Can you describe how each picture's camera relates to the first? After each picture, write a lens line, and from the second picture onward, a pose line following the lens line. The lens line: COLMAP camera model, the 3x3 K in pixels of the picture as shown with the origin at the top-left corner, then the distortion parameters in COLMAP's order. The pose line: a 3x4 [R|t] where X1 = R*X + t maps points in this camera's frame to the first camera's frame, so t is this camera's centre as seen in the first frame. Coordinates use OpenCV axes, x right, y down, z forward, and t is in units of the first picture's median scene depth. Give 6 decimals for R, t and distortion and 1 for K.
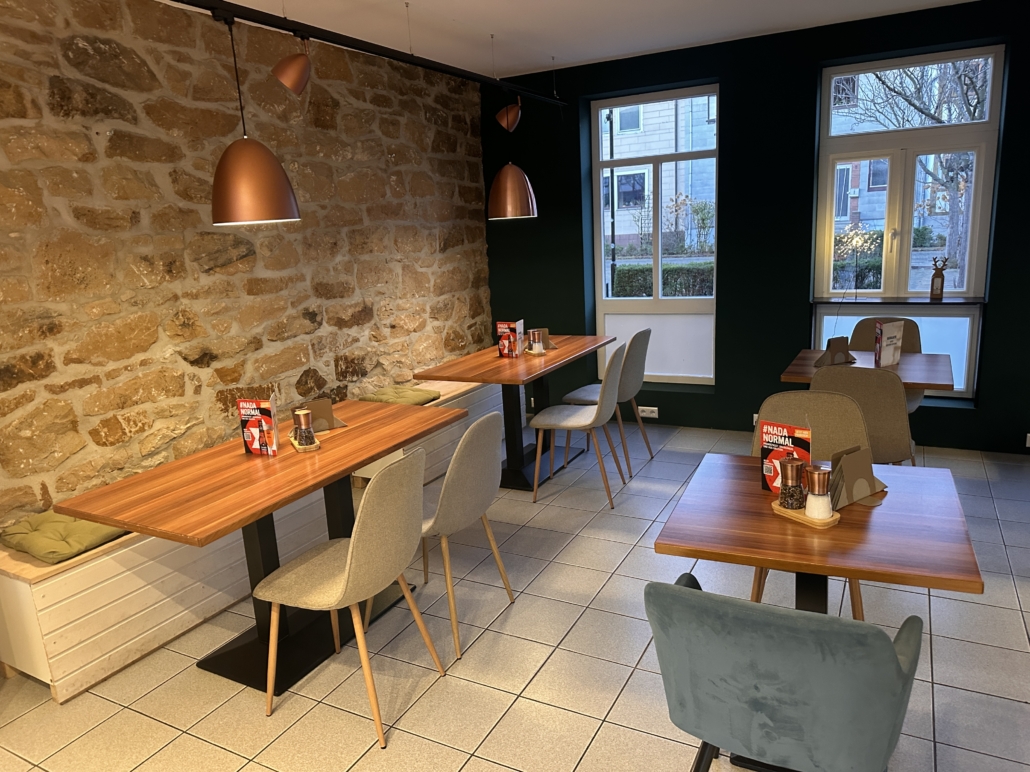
lens RADIAL K [[731.7, 0, 515.0], [0, 731.7, 386.0], [0, 0, 1]] dist [0.047338, -0.056998]
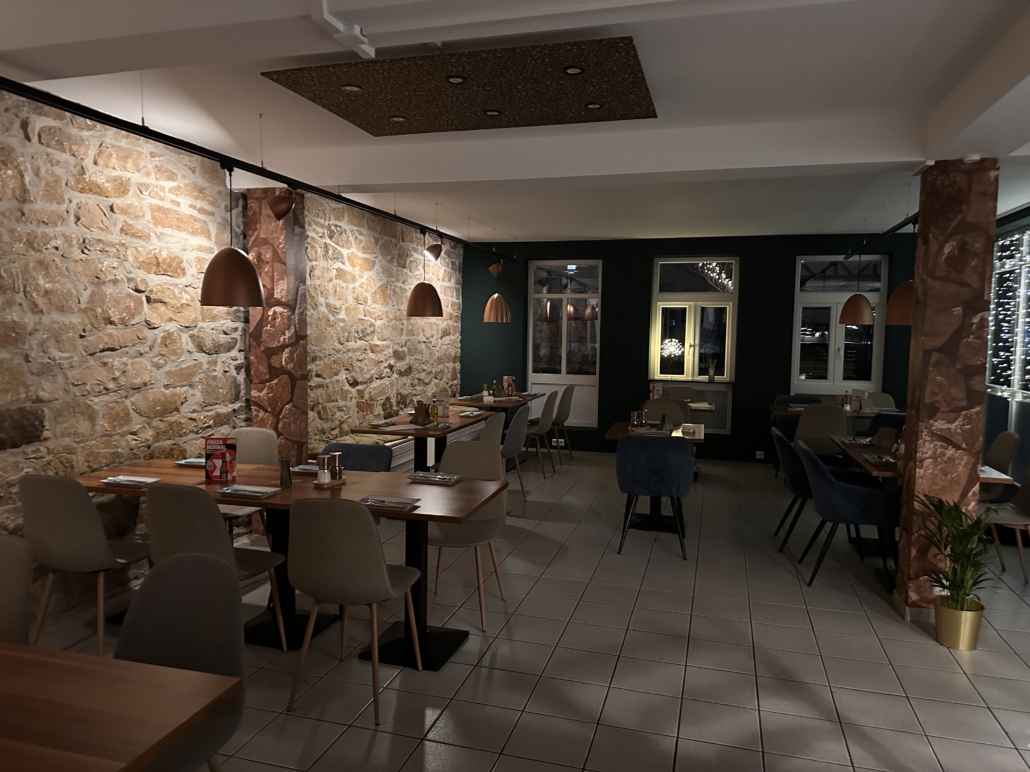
lens RADIAL K [[731.7, 0, 515.0], [0, 731.7, 386.0], [0, 0, 1]] dist [0.047338, -0.056998]
pose [[0.973032, 0.055221, 0.223962, -0.447304], [-0.022292, 0.988889, -0.146973, 0.241685], [-0.229590, 0.138017, 0.963452, -0.928265]]
